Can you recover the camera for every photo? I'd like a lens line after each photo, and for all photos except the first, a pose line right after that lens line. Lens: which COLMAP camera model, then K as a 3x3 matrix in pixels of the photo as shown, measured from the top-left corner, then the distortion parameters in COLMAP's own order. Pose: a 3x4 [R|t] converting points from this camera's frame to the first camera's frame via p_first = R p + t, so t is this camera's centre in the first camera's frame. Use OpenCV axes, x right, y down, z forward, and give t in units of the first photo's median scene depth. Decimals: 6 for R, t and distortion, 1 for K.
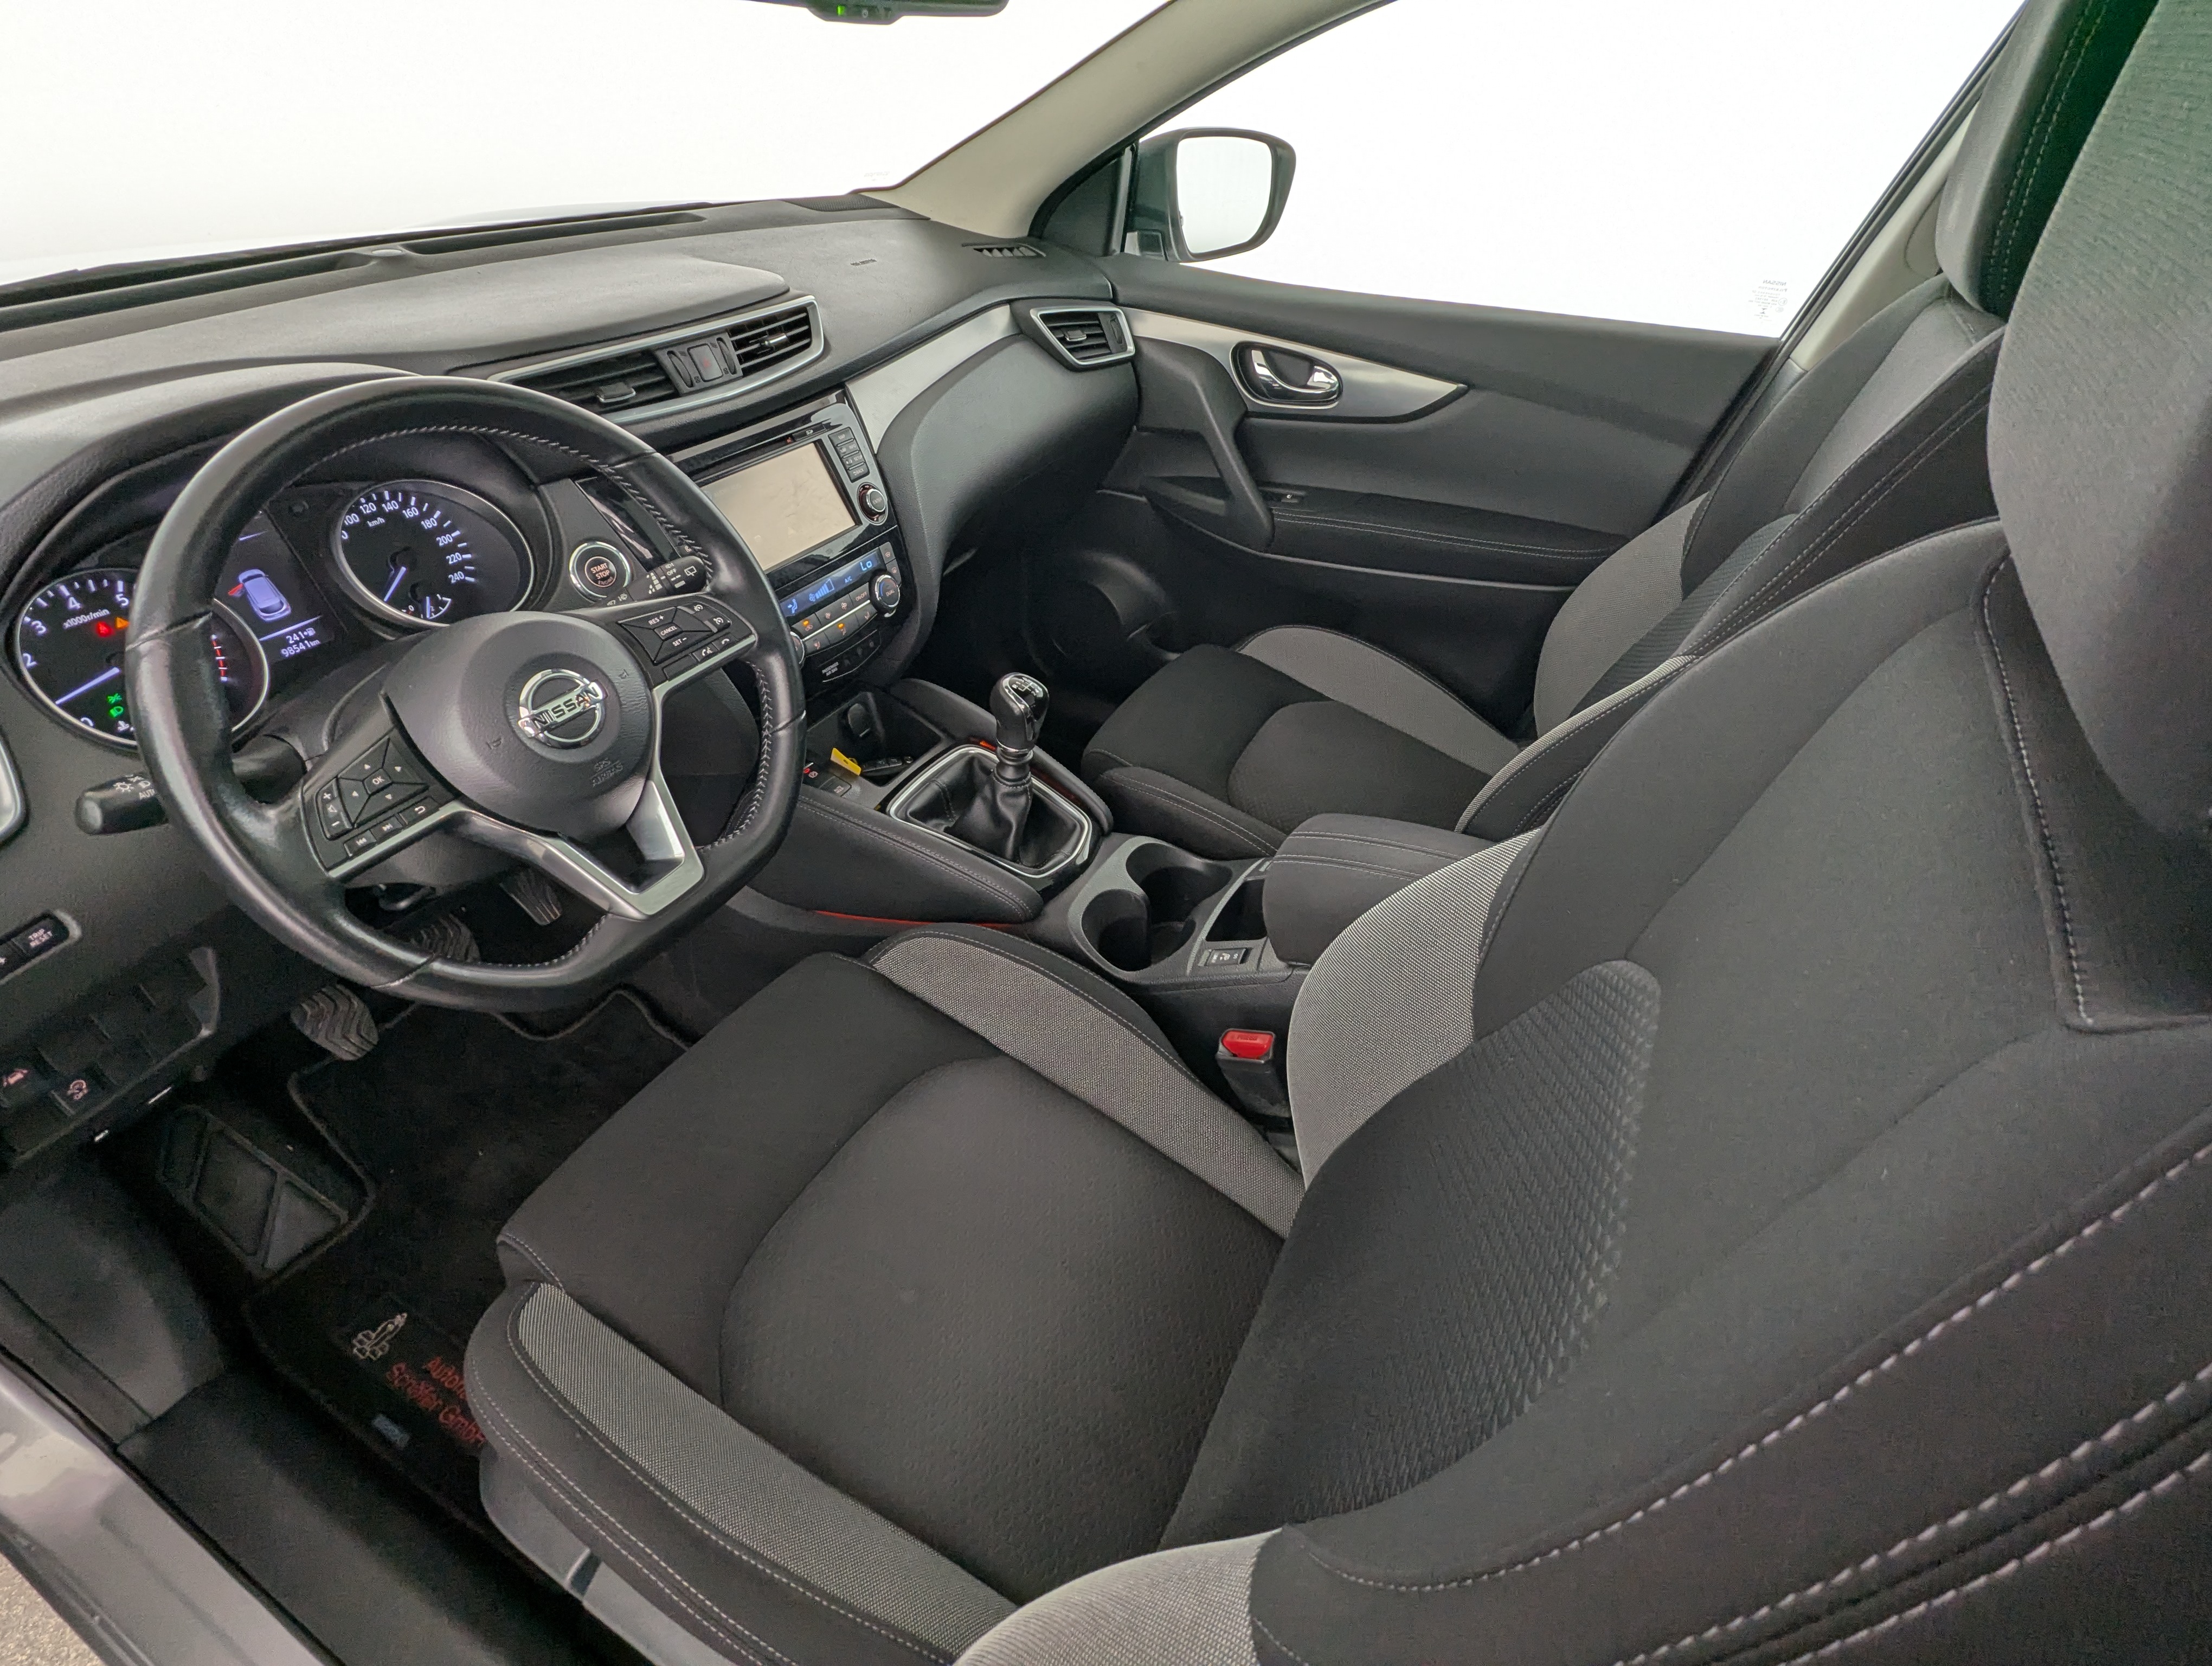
lens RADIAL K [[1043.2, 0, 1100.2], [0, 1043.2, 840.9], [0, 0, 1]] dist [0.003234, 0.001273]
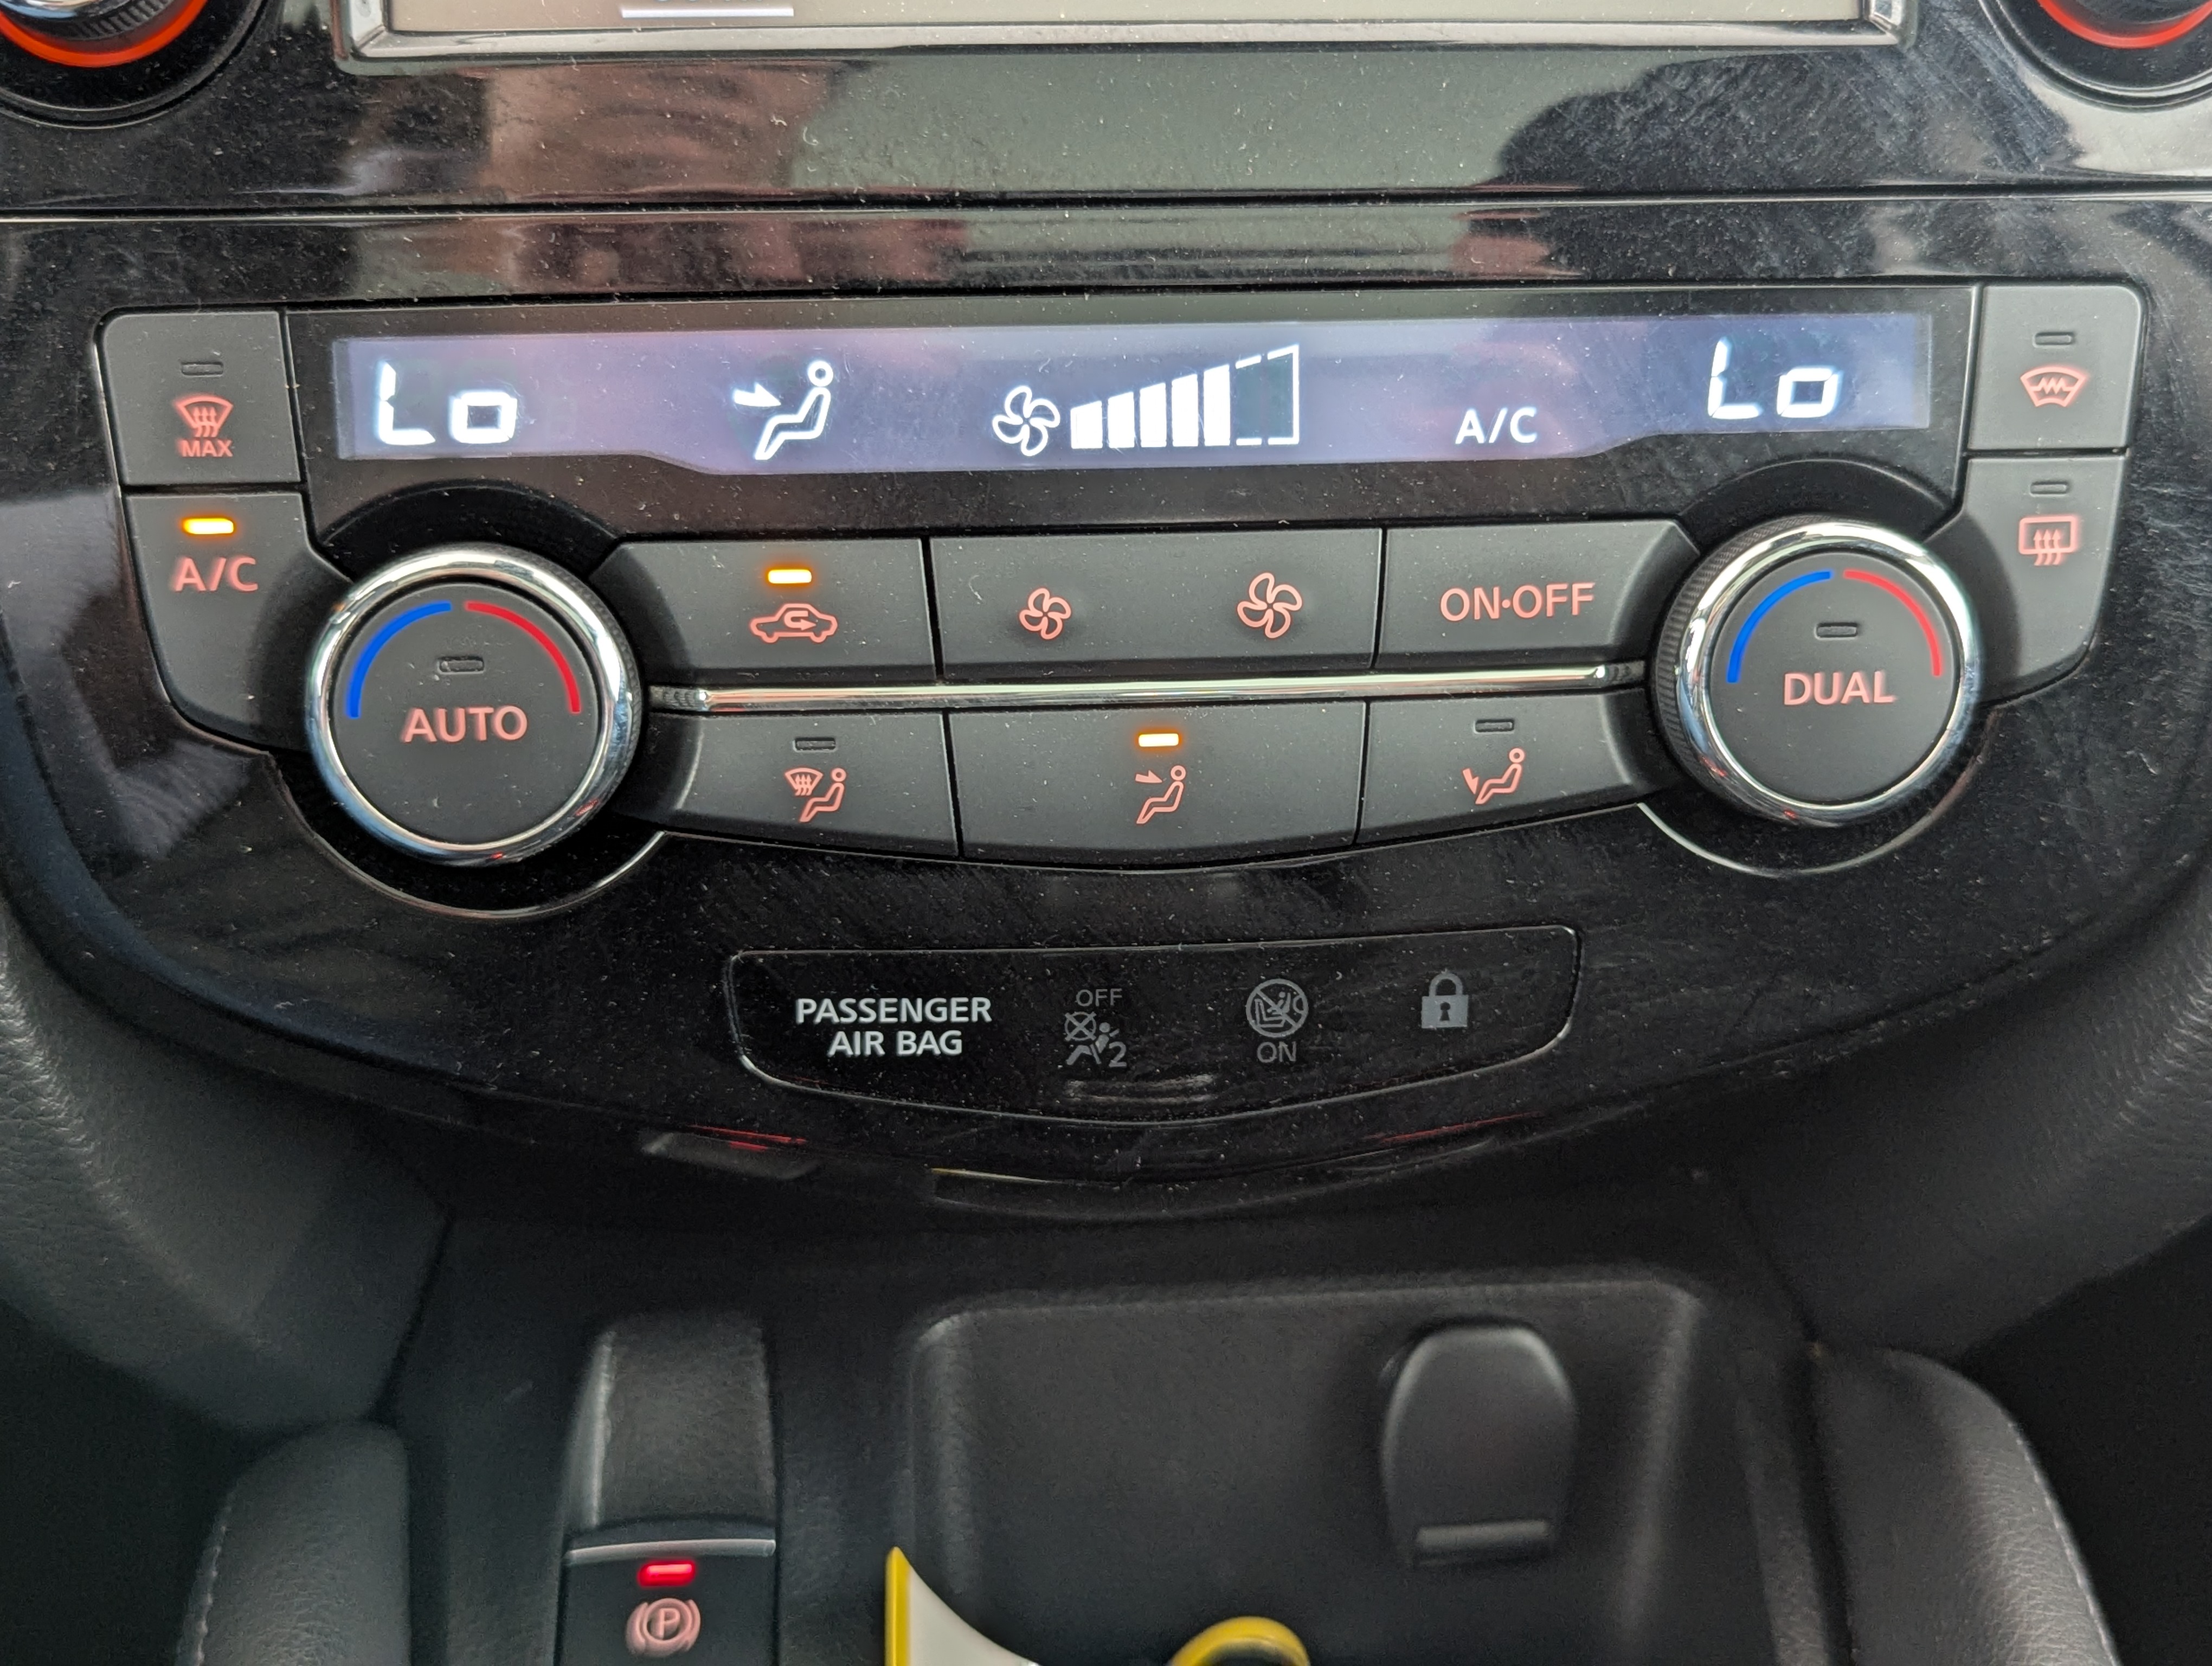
lens RADIAL K [[2570.8, 0, 1108.4], [0, 2570.8, 831.8], [0, 0, 1]] dist [0.000852, 0.000000]
pose [[0.531904, 0.434456, -0.726860, -0.041618], [-0.519099, 0.845454, 0.125474, -0.207021], [0.669040, 0.310573, 0.675226, 0.731084]]
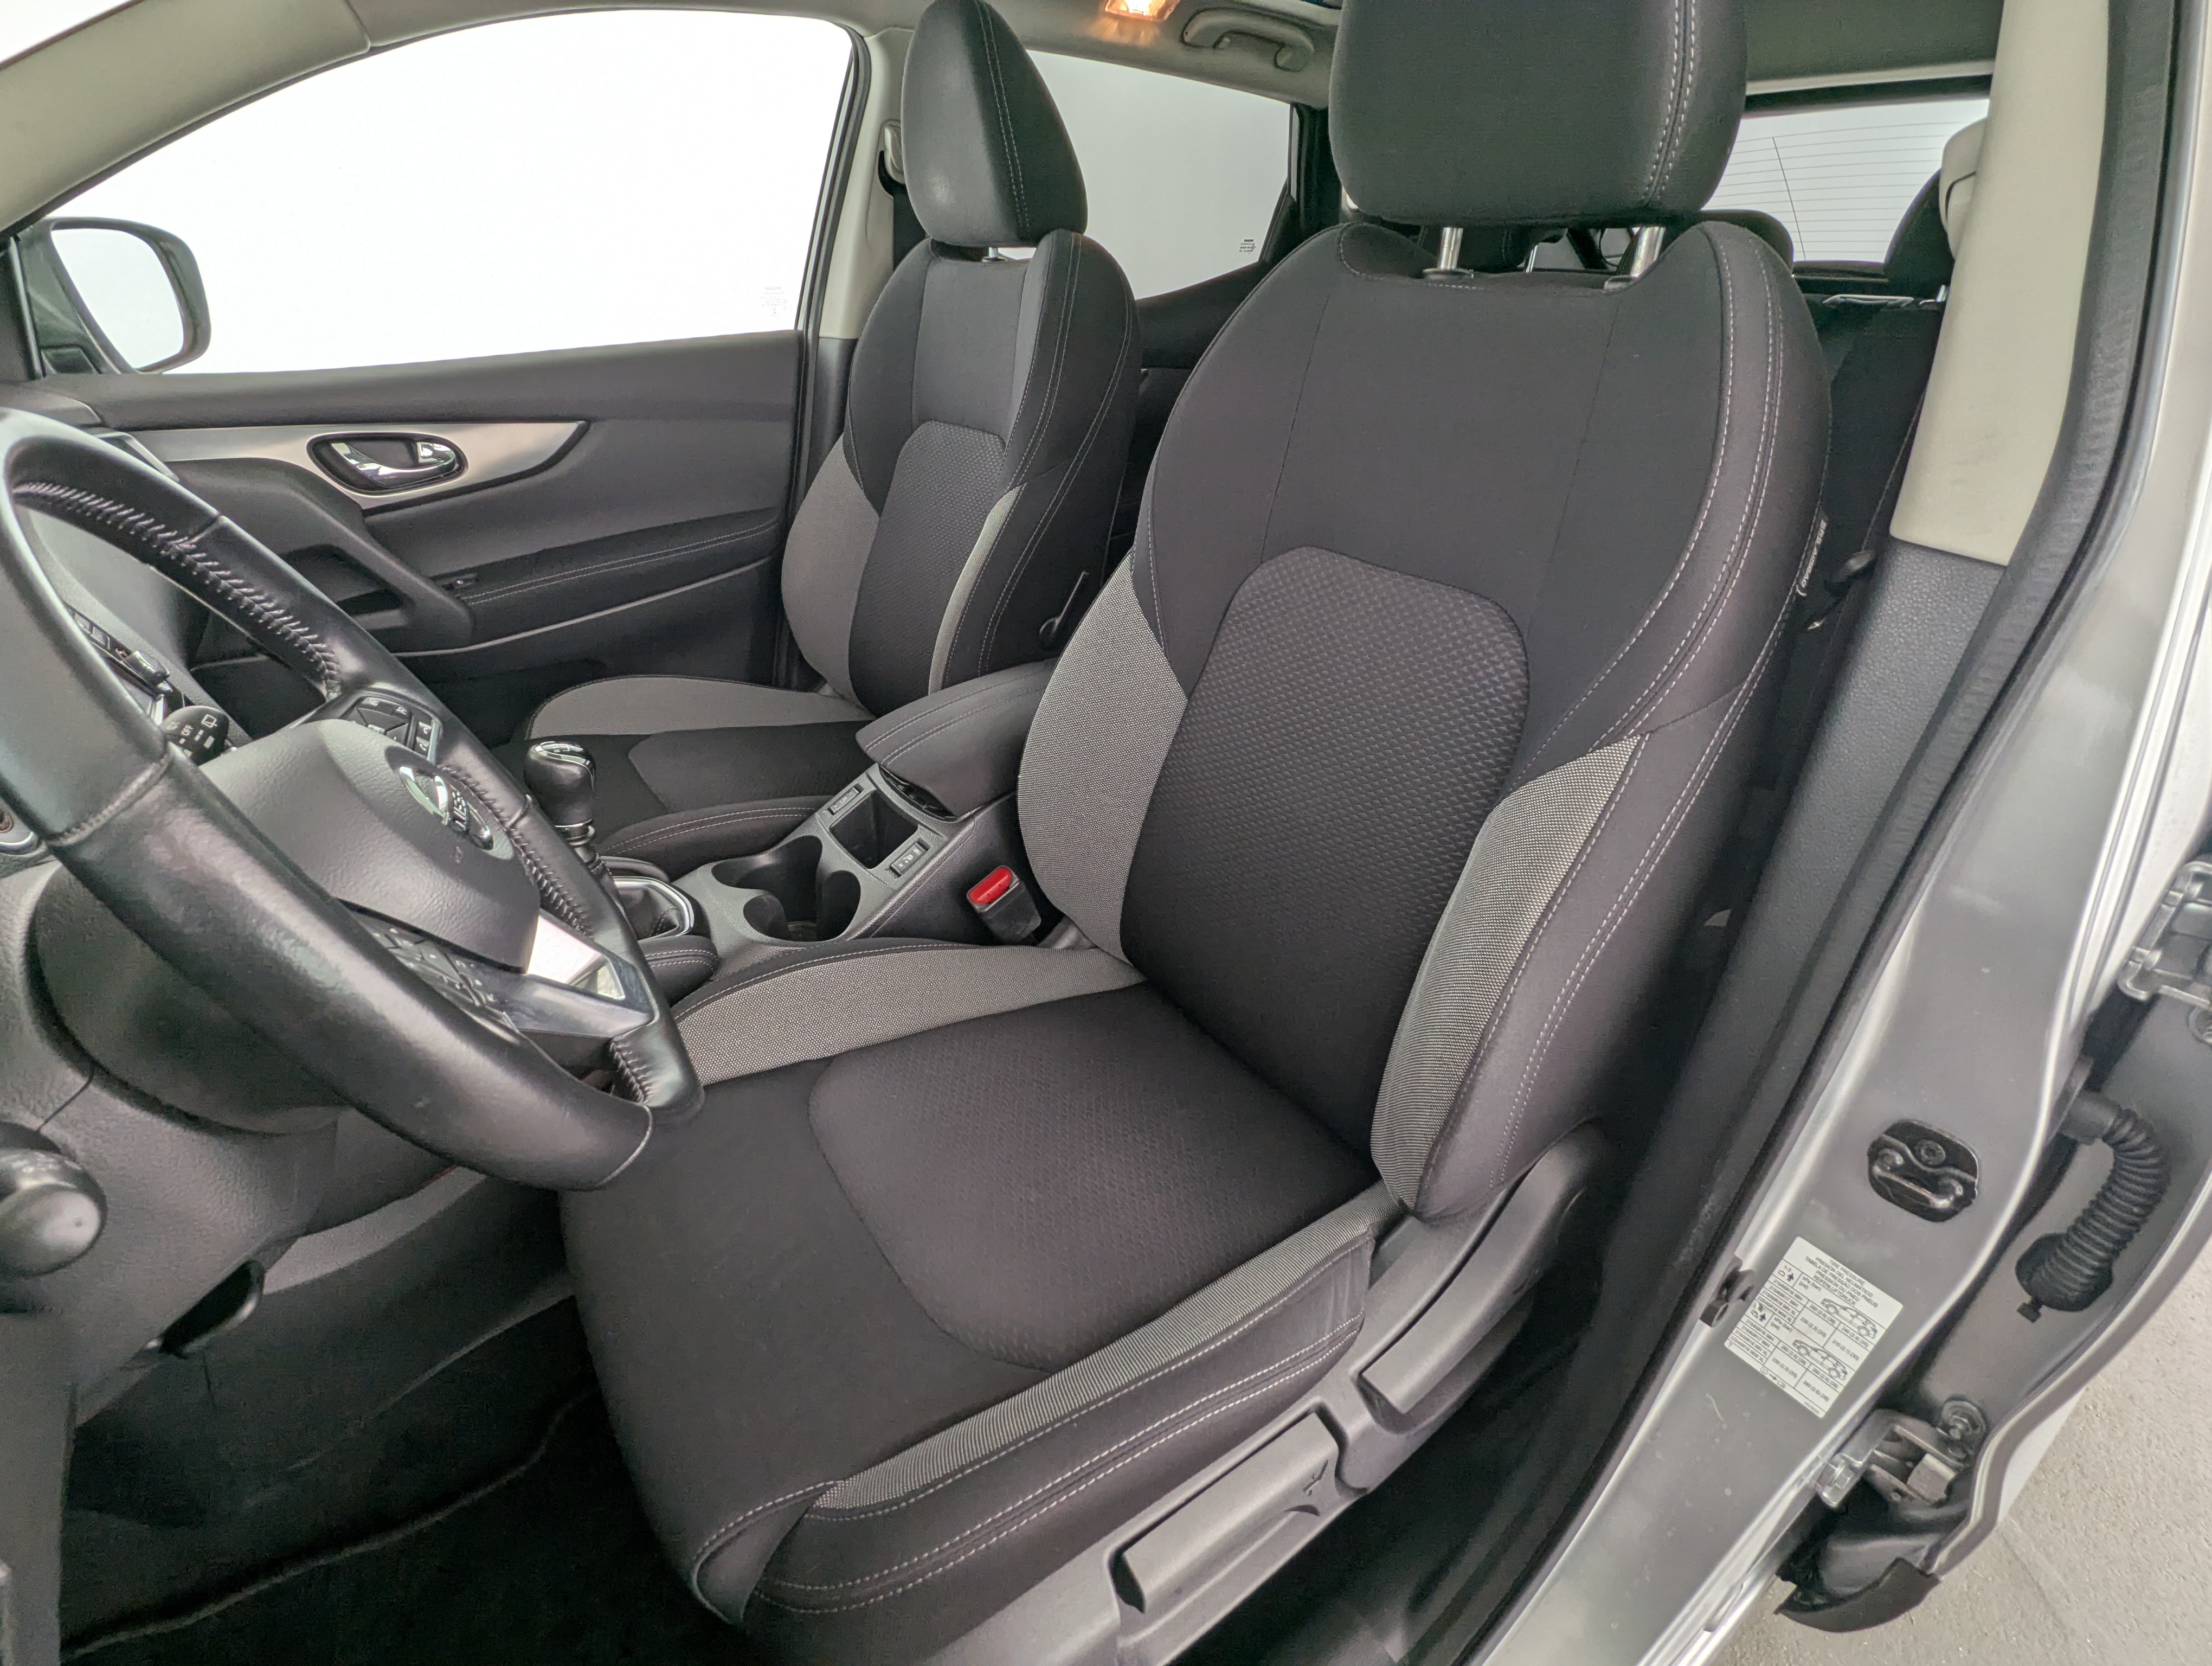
lens RADIAL K [[1043.2, 0, 1102.3], [0, 1043.2, 827.0], [0, 0, 1]] dist [0.003234, 0.001273]
pose [[0.453831, -0.488124, 0.745501, -0.469308], [0.569312, 0.802436, 0.178828, 0.003769], [-0.685507, 0.343265, 0.642066, 0.117994]]
